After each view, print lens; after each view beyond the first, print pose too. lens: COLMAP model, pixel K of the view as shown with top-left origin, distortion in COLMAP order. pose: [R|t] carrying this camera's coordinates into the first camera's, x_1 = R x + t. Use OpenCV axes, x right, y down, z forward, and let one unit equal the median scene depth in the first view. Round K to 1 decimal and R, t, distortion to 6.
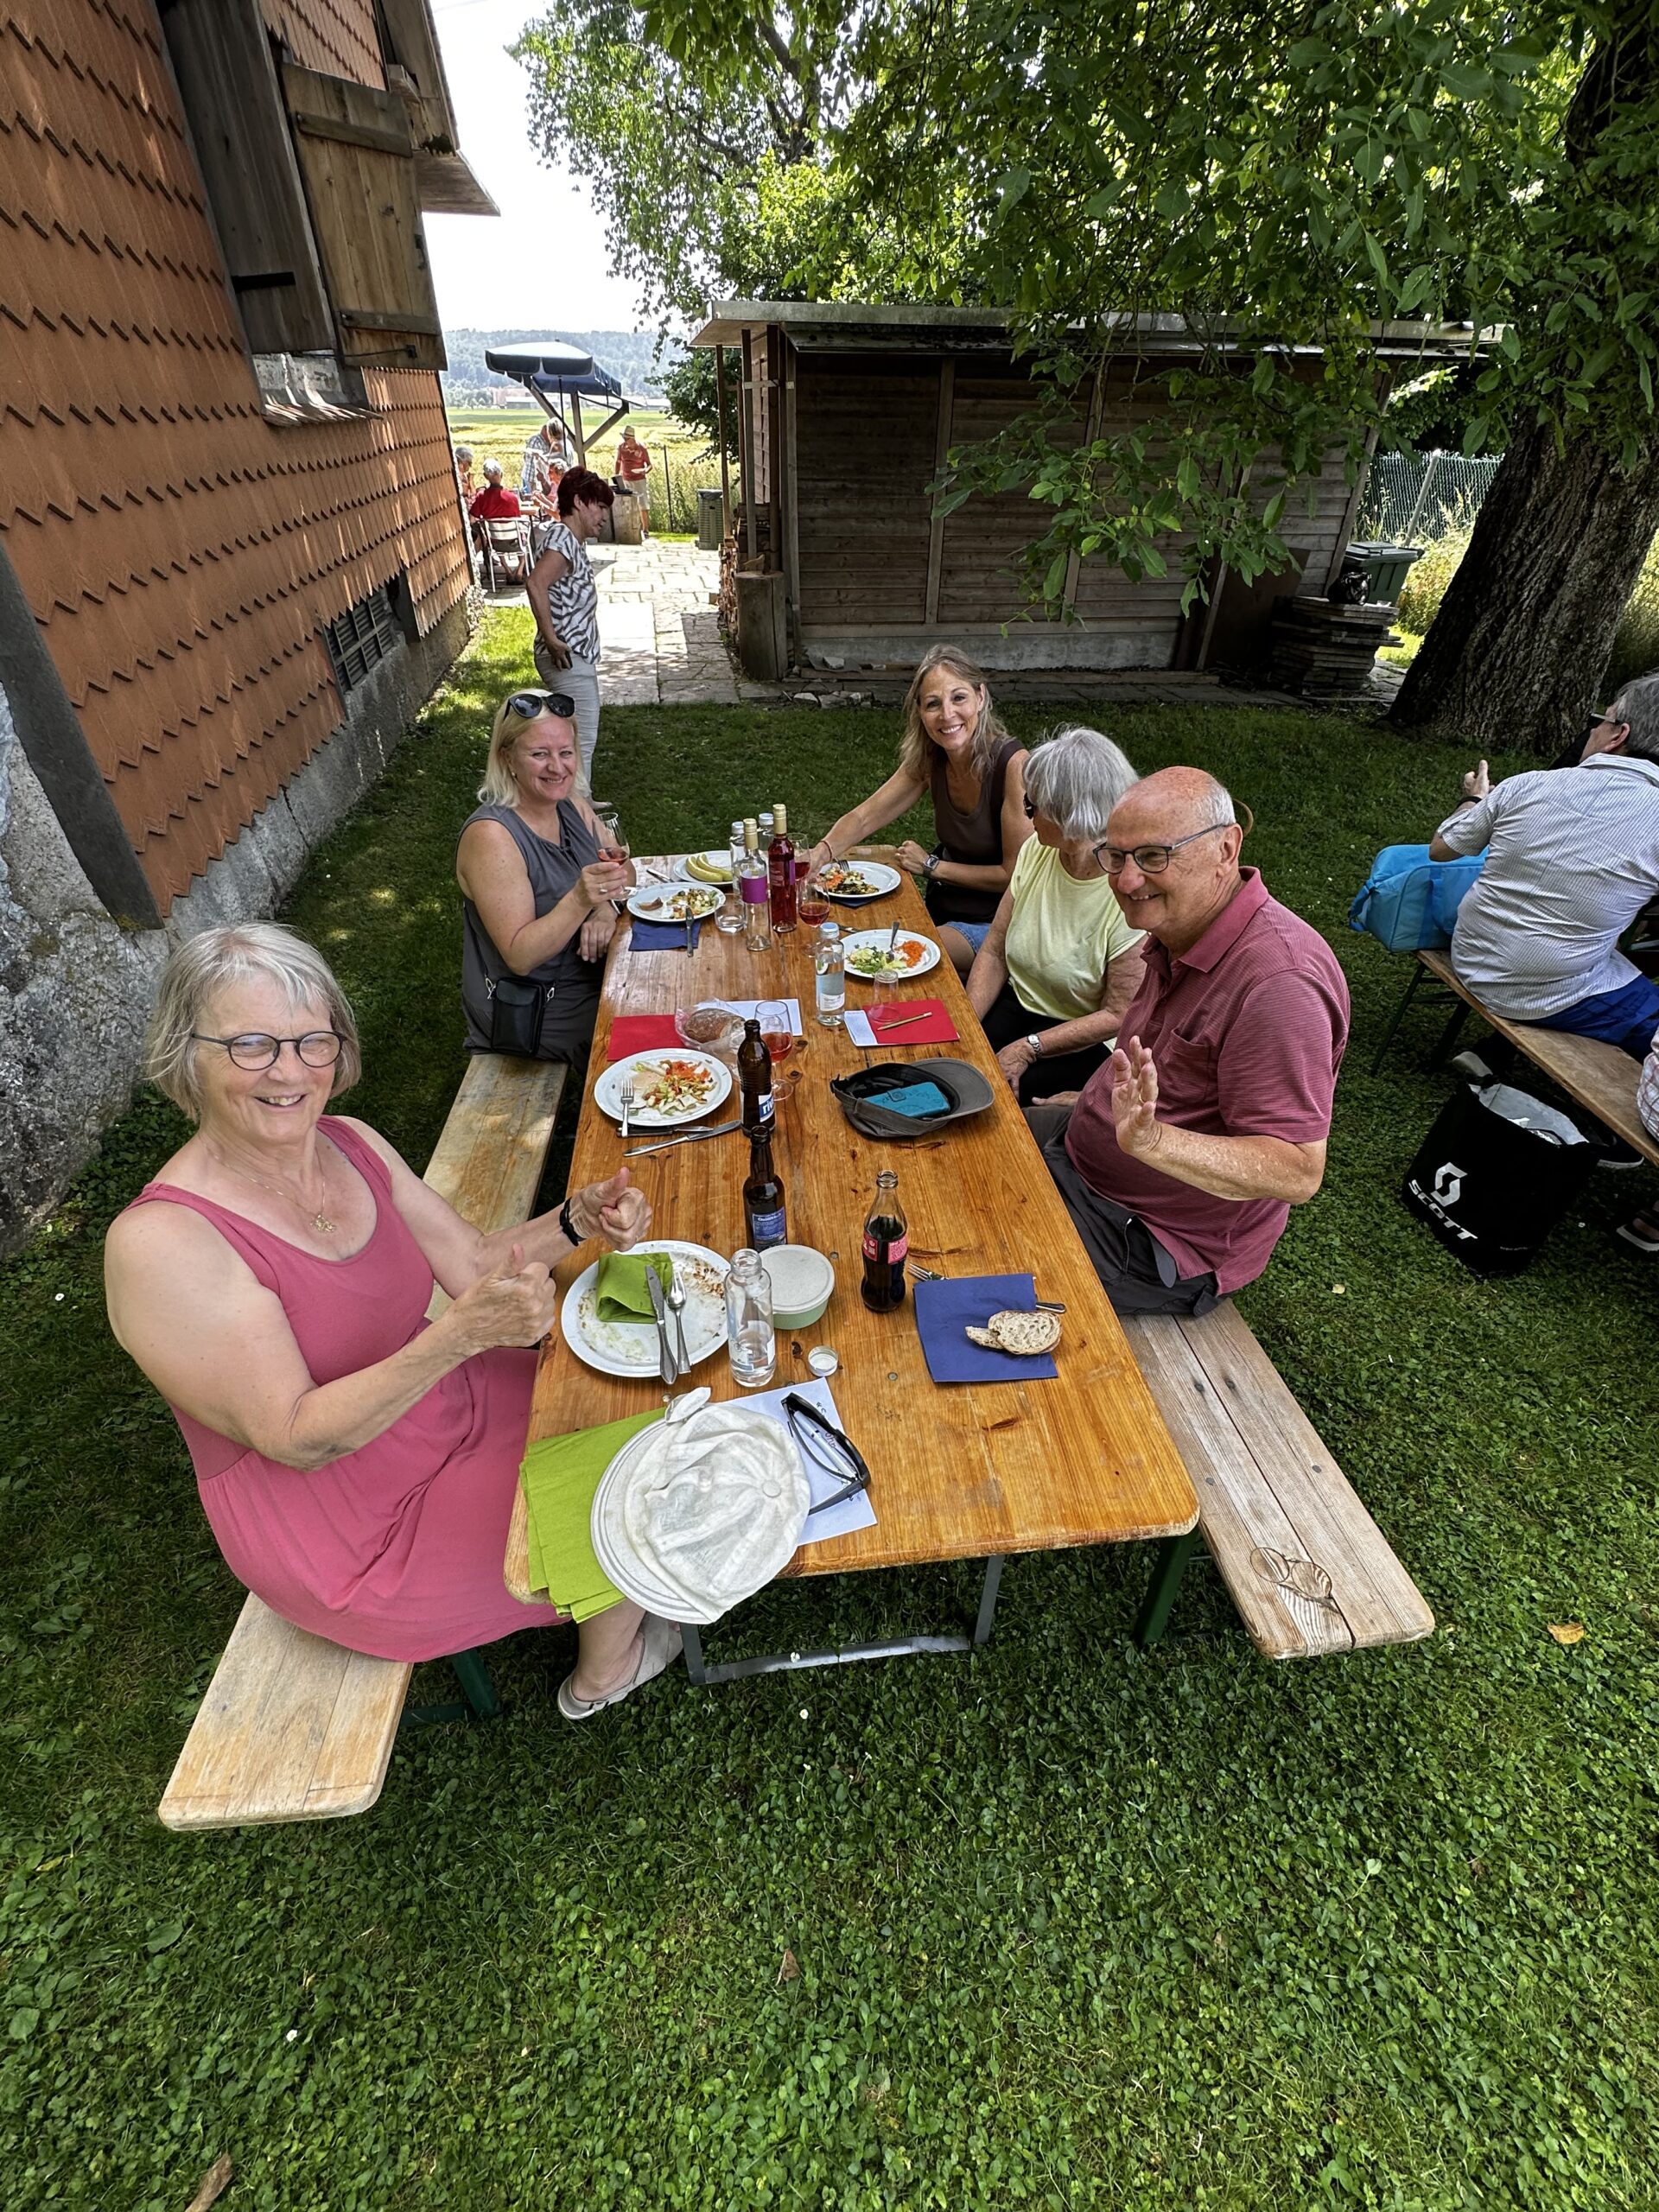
lens RADIAL K [[985.9, 0, 829.5], [0, 985.9, 1106.0], [0, 0, 1]] dist [-0.001185, 0.000502]
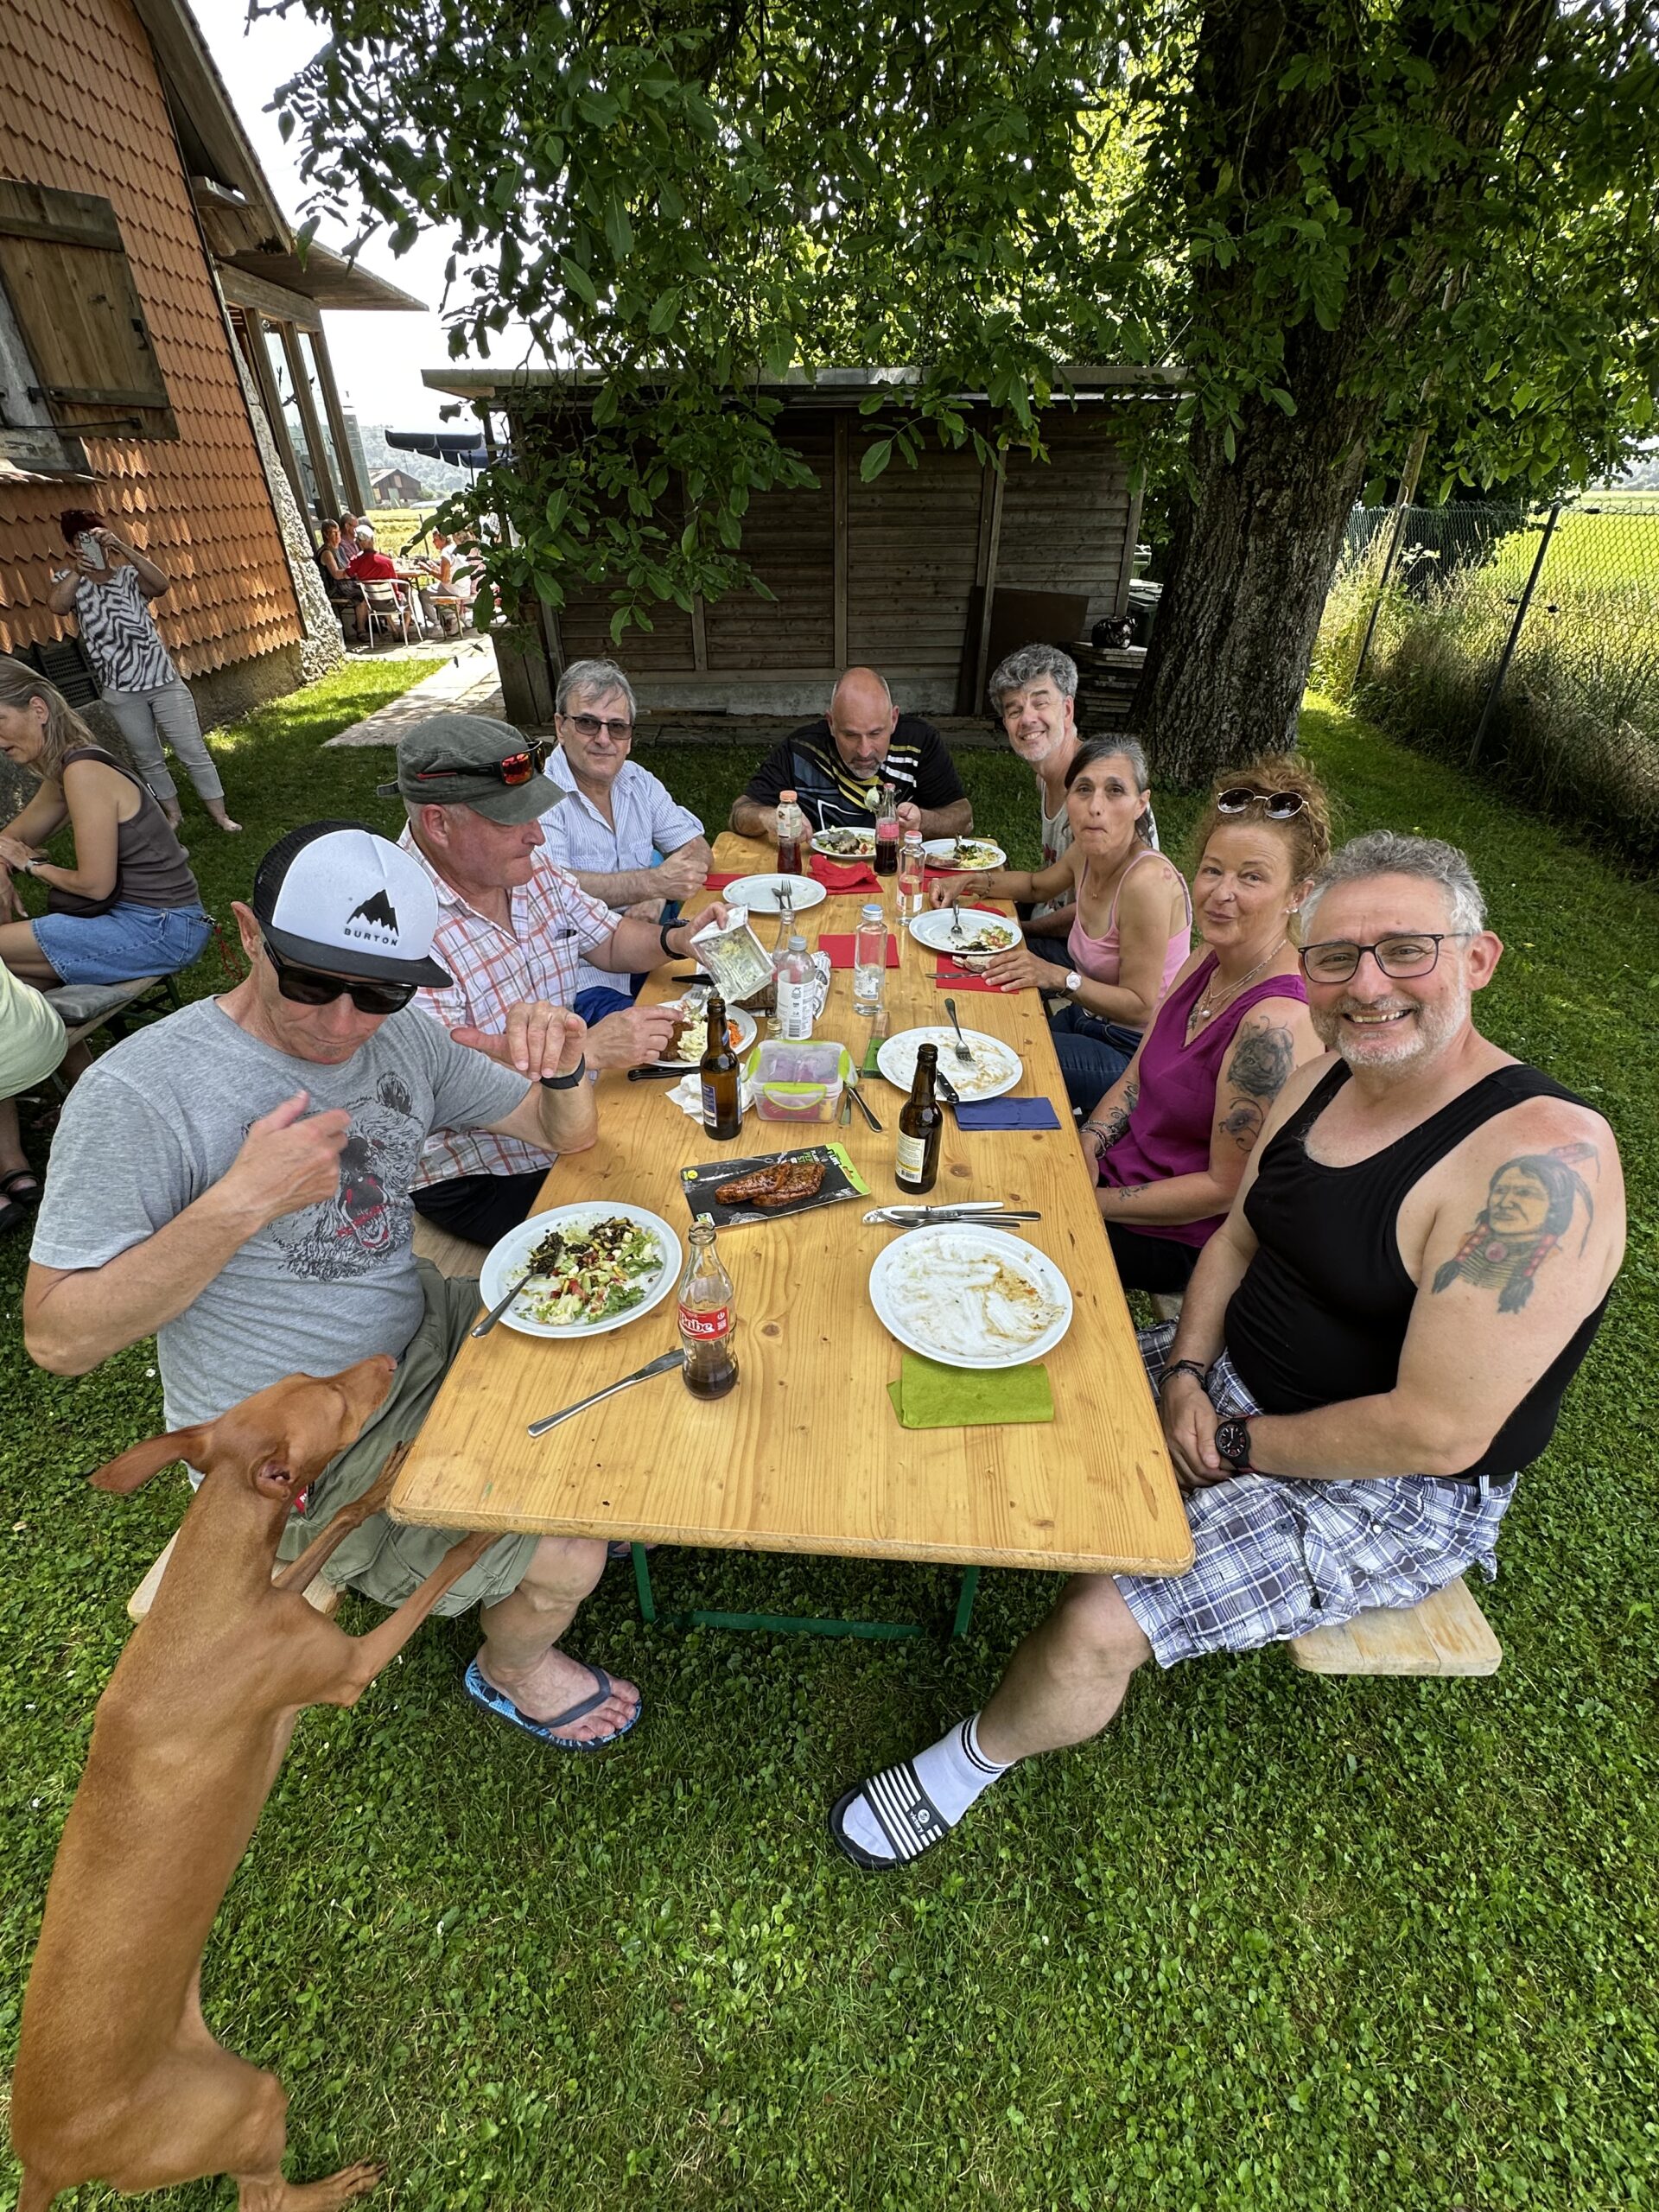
lens RADIAL K [[985.9, 0, 829.5], [0, 985.9, 1106.0], [0, 0, 1]] dist [-0.001185, 0.000502]
pose [[0.994214, 0.039380, -0.099939, 0.367227], [-0.044984, 0.997502, -0.054456, 0.008150], [0.097545, 0.058637, 0.993502, 0.030451]]
